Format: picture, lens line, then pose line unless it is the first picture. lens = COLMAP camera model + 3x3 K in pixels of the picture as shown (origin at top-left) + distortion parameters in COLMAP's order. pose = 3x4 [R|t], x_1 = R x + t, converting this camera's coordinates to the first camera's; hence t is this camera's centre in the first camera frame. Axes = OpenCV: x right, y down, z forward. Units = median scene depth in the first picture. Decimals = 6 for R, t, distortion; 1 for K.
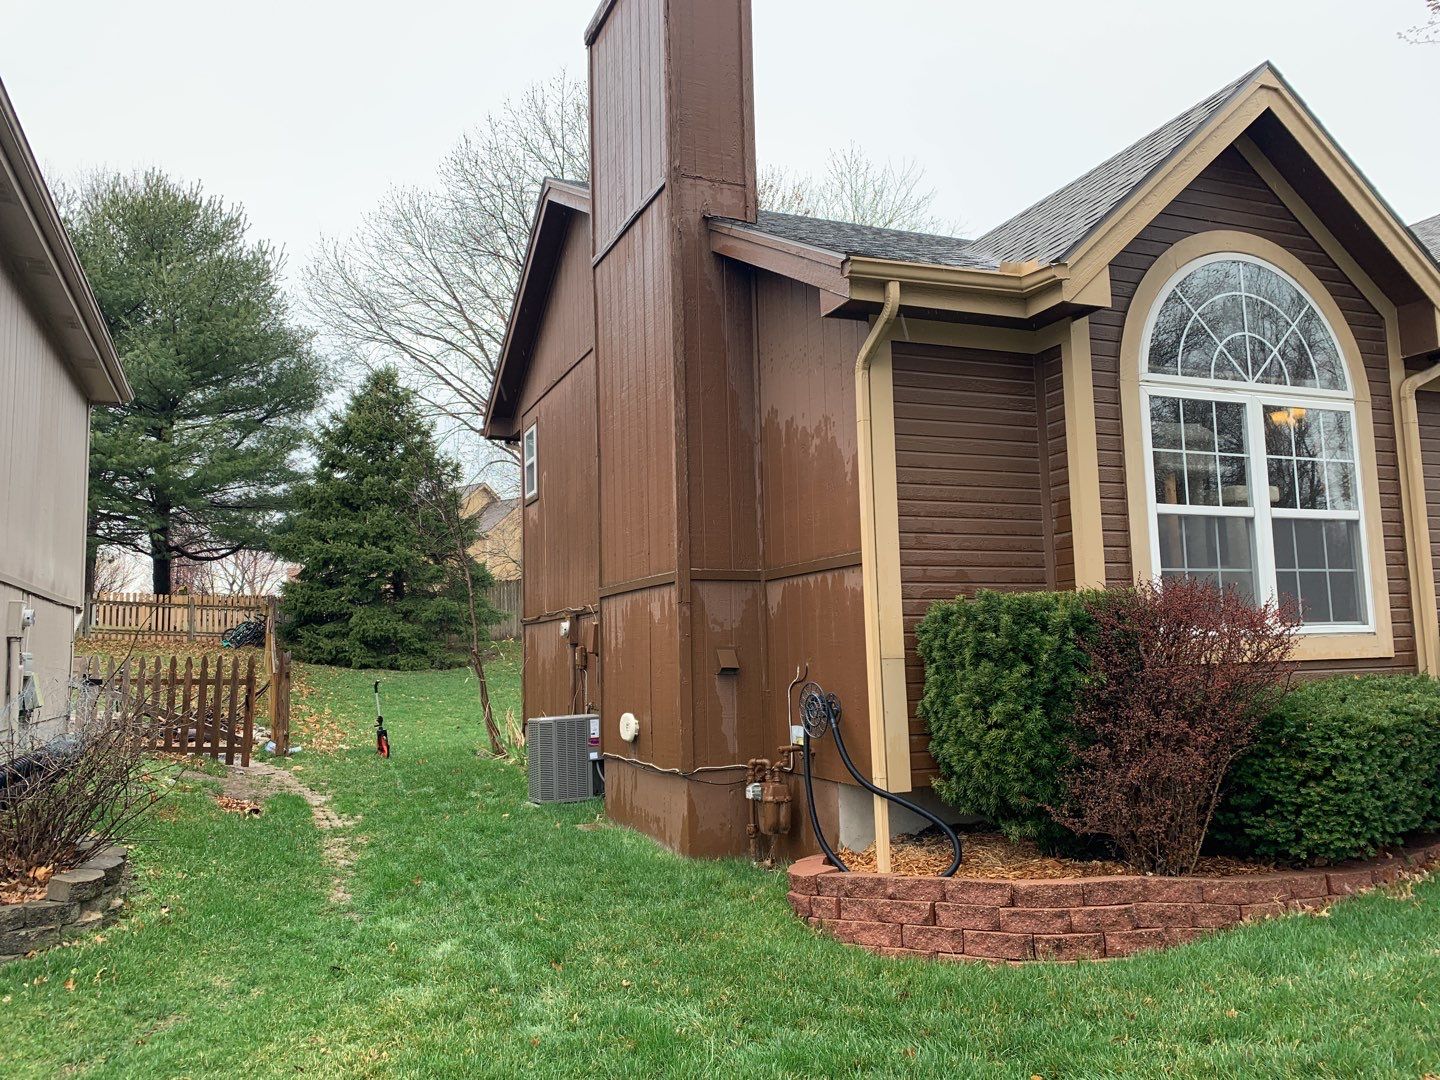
lens RADIAL K [[1124.4, 0, 720.0], [0, 1124.4, 540.0], [0, 0, 1]] dist [0.000969, -0.010623]
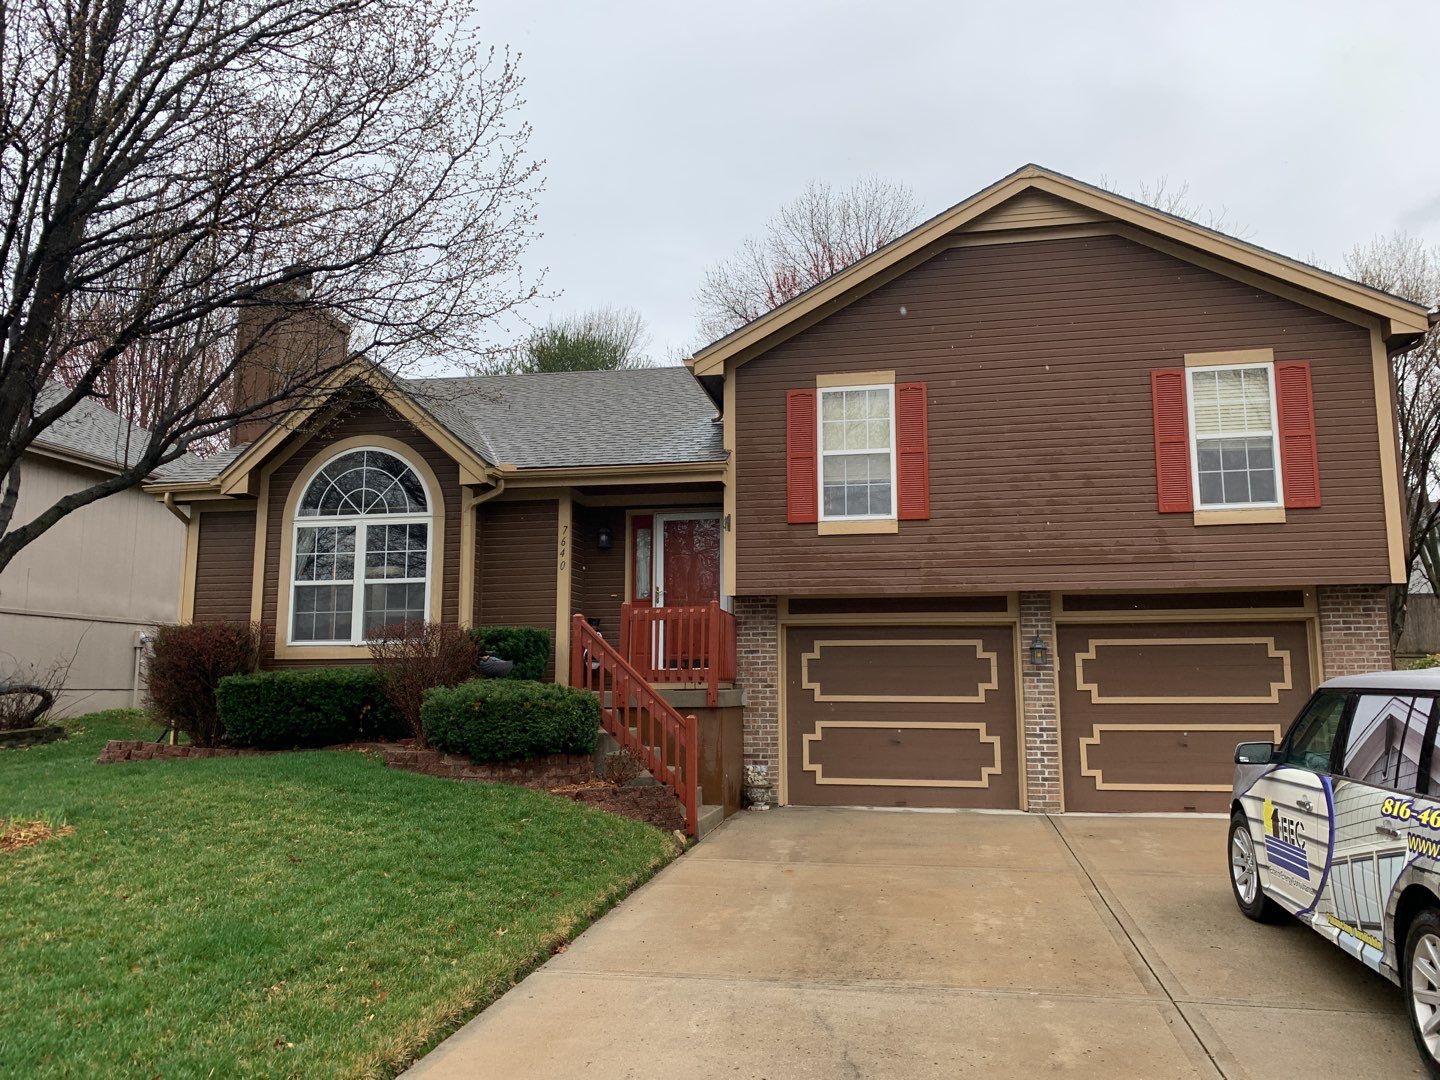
lens RADIAL K [[1124.4, 0, 720.0], [0, 1124.4, 540.0], [0, 0, 1]] dist [0.000969, -0.010623]
pose [[0.840576, -0.049197, -0.539455, 2.082541], [0.040396, 0.998787, -0.028142, -0.016720], [0.540186, 0.001863, 0.841544, -0.304364]]
